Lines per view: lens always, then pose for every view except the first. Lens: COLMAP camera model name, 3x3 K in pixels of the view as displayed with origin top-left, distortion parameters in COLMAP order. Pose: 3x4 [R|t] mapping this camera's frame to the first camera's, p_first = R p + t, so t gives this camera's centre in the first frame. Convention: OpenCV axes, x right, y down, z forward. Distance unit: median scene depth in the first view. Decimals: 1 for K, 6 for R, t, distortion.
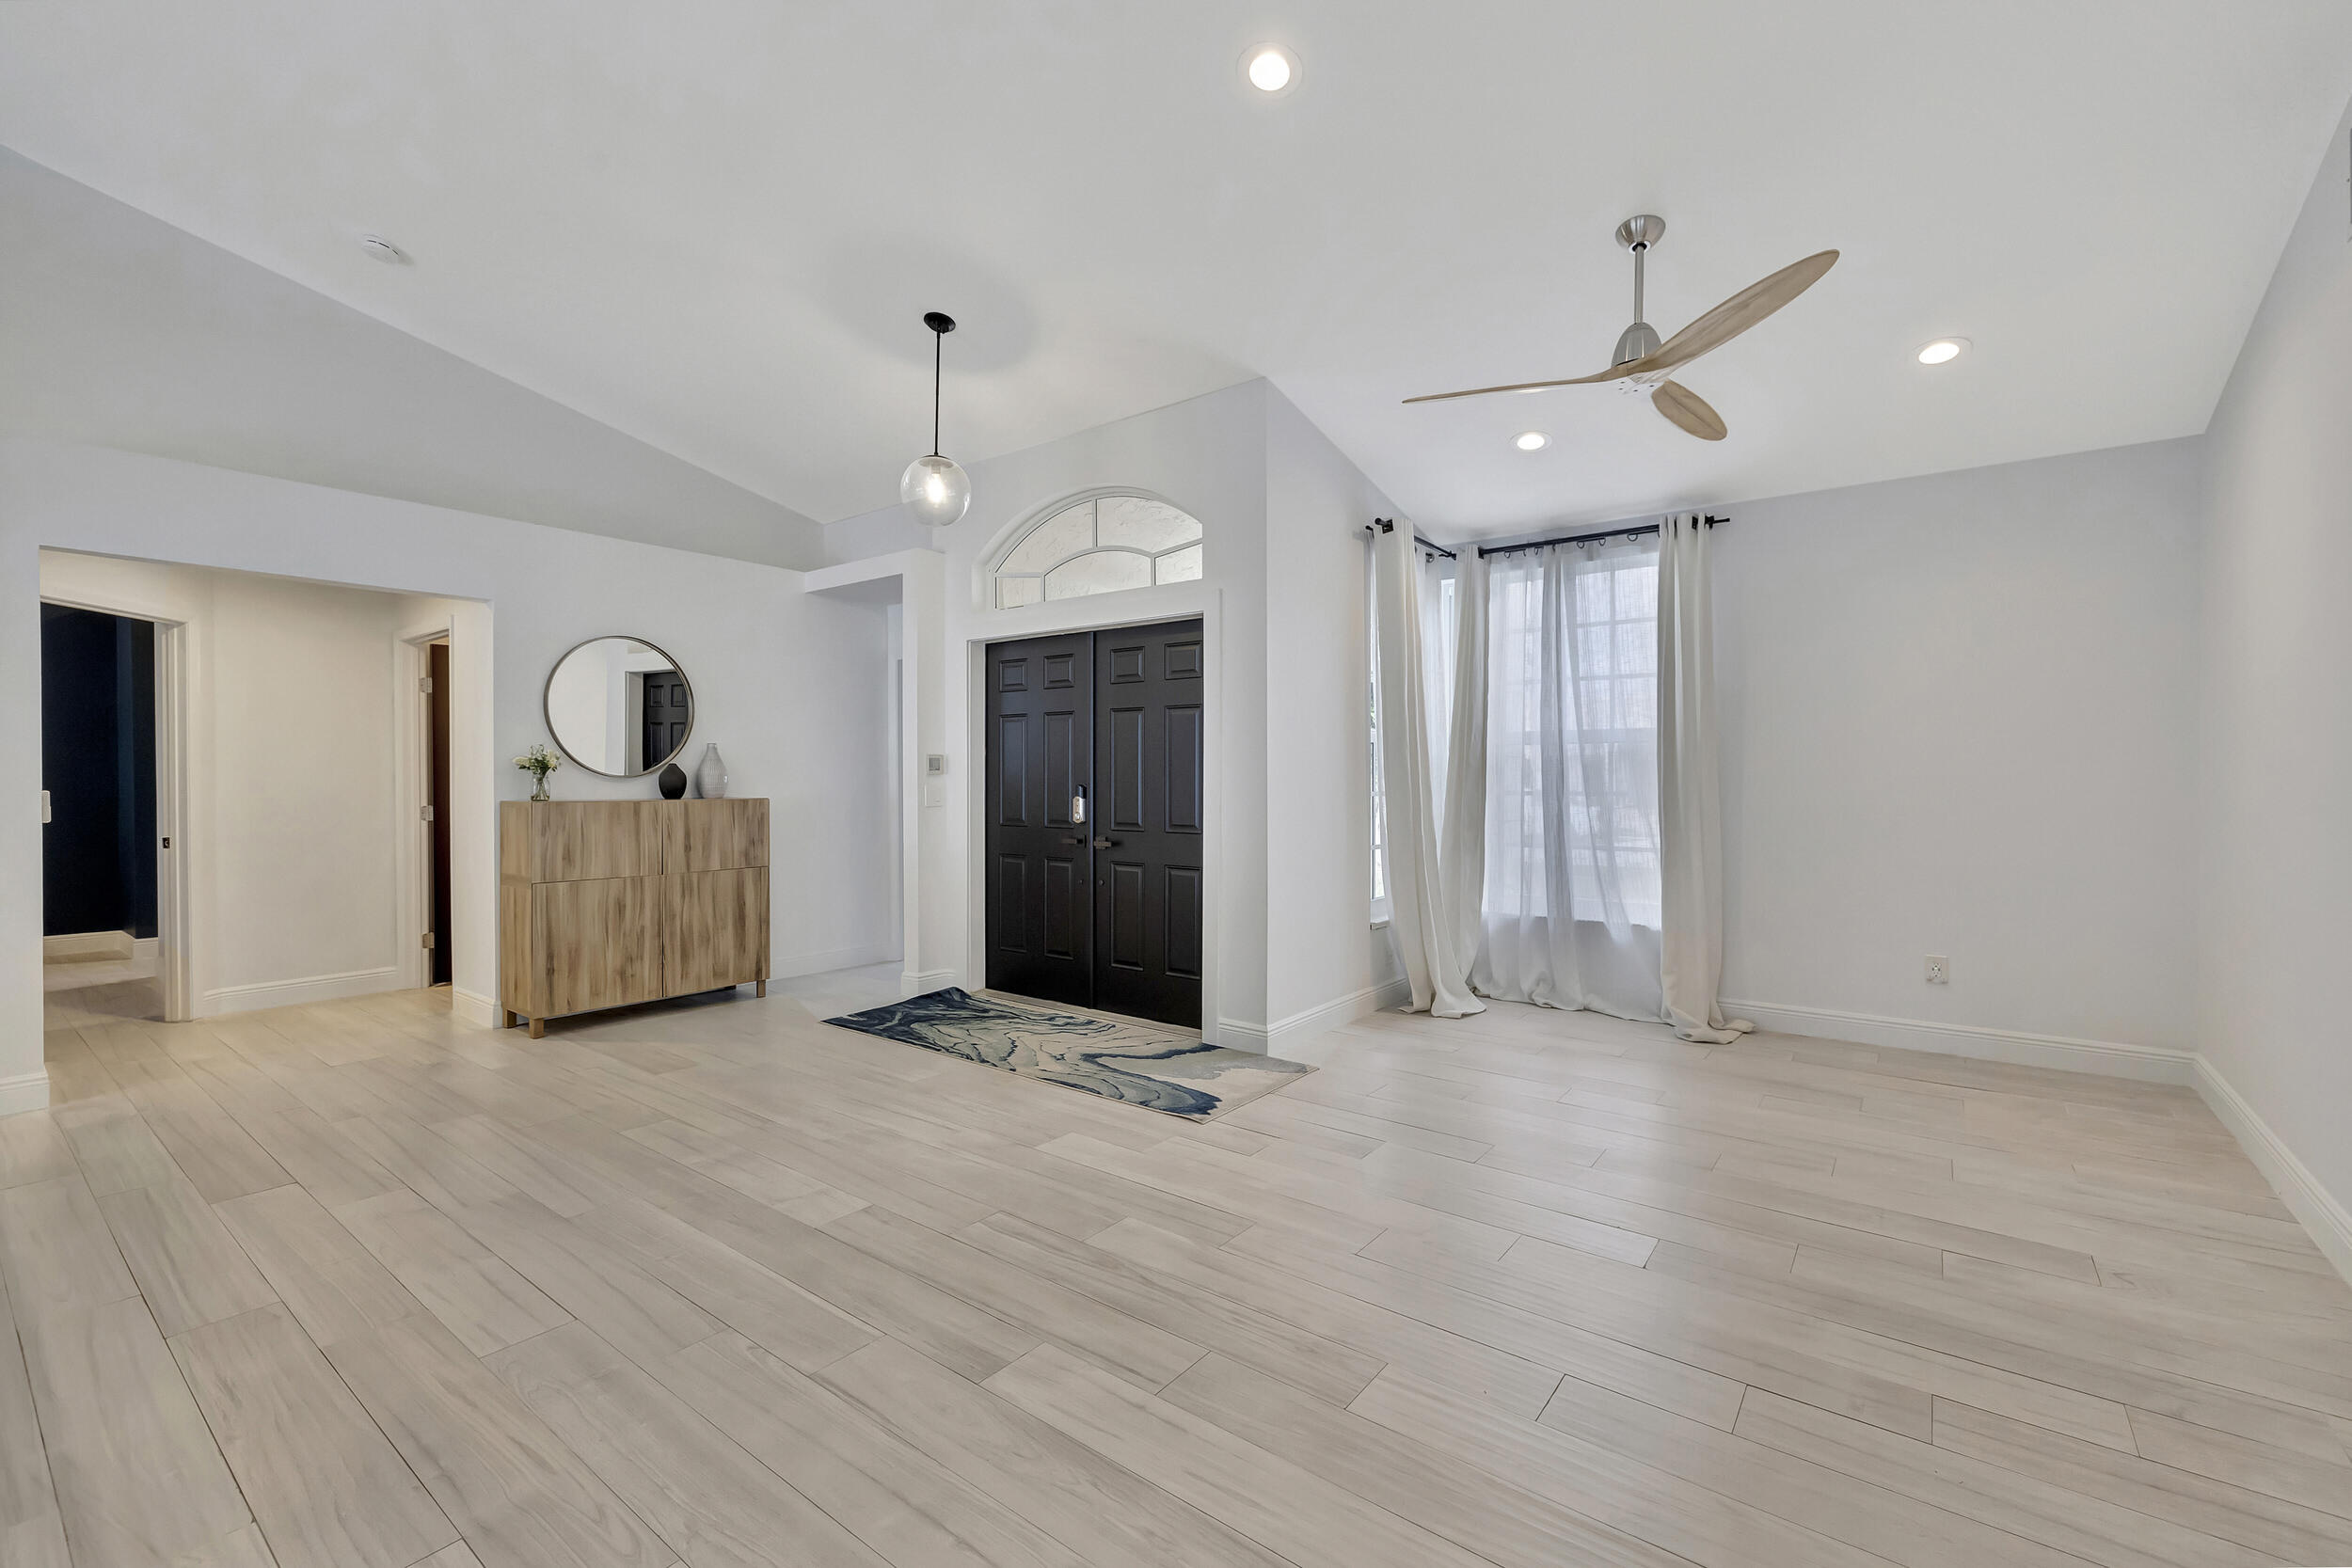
lens RADIAL K [[989.6, 0, 1164.5], [0, 989.6, 781.6], [0, 0, 1]] dist [0.000948, -0.000092]
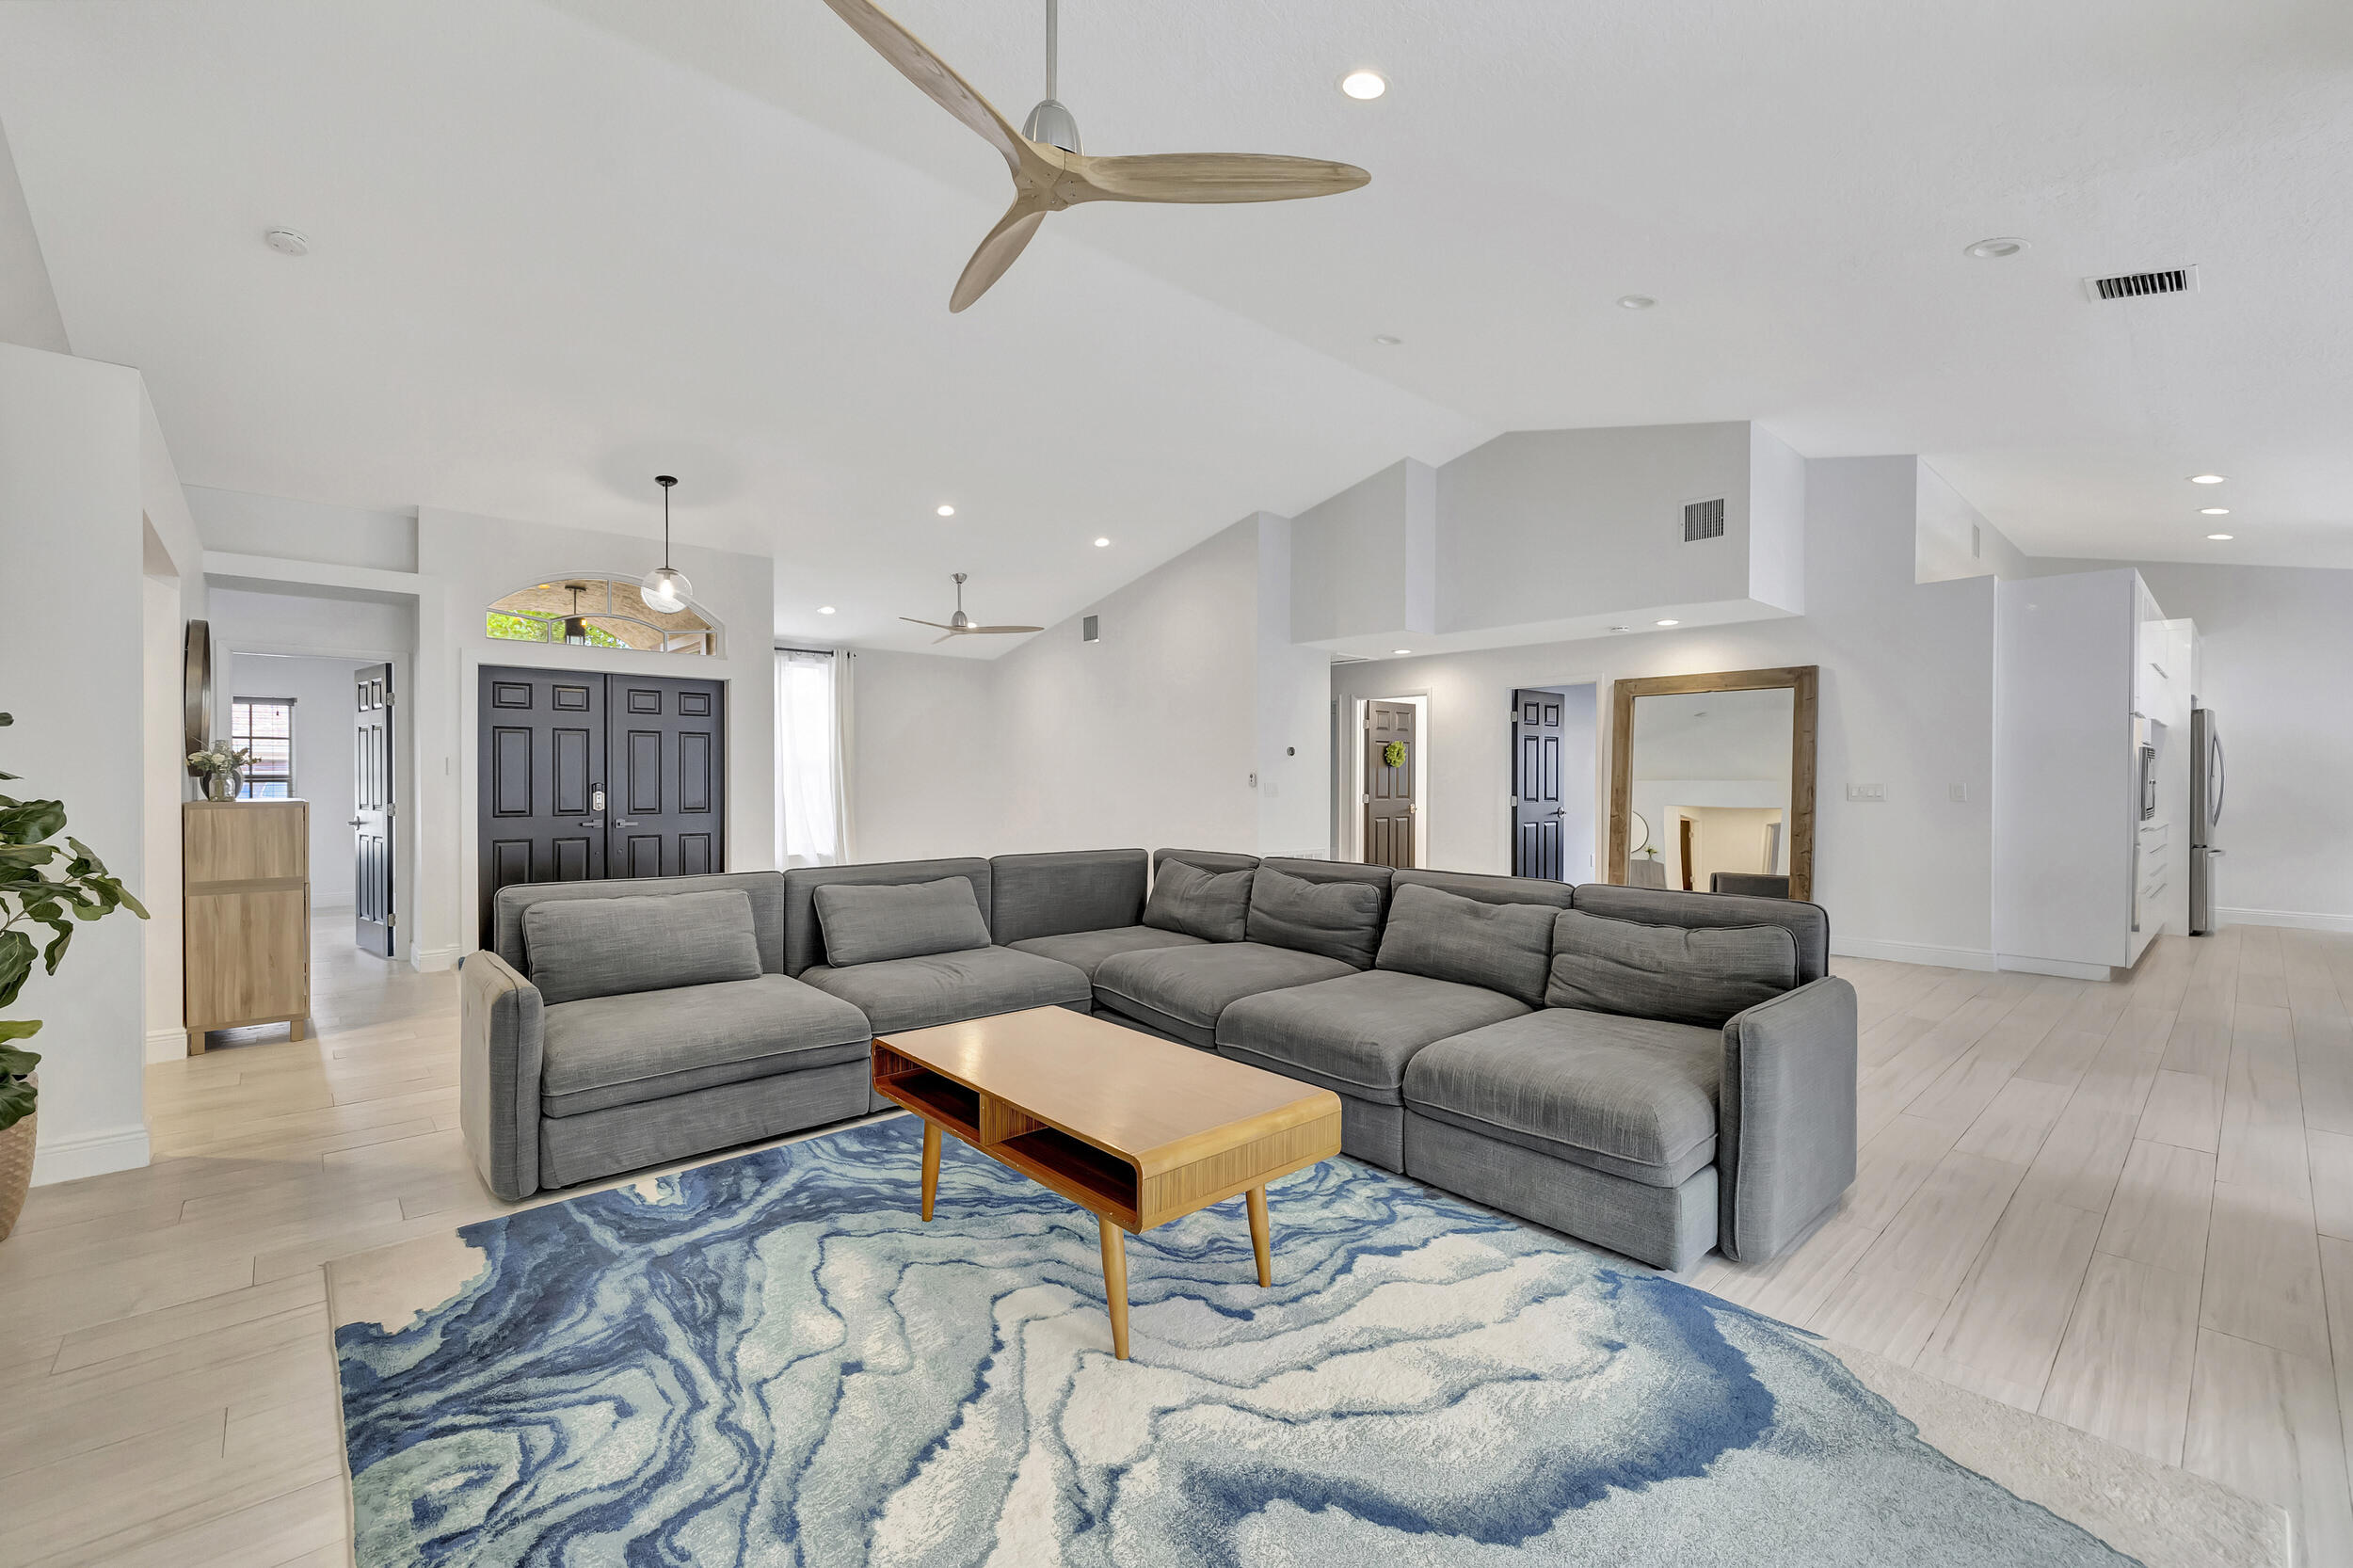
lens RADIAL K [[980.8, 0, 1171.0], [0, 980.8, 784.3], [0, 0, 1]] dist [0.000347, -0.000278]
pose [[0.177484, -0.003962, 0.984116, -1.692545], [0.005242, 0.999982, 0.003081, 0.006021], [-0.984110, 0.004612, 0.177502, -0.038783]]
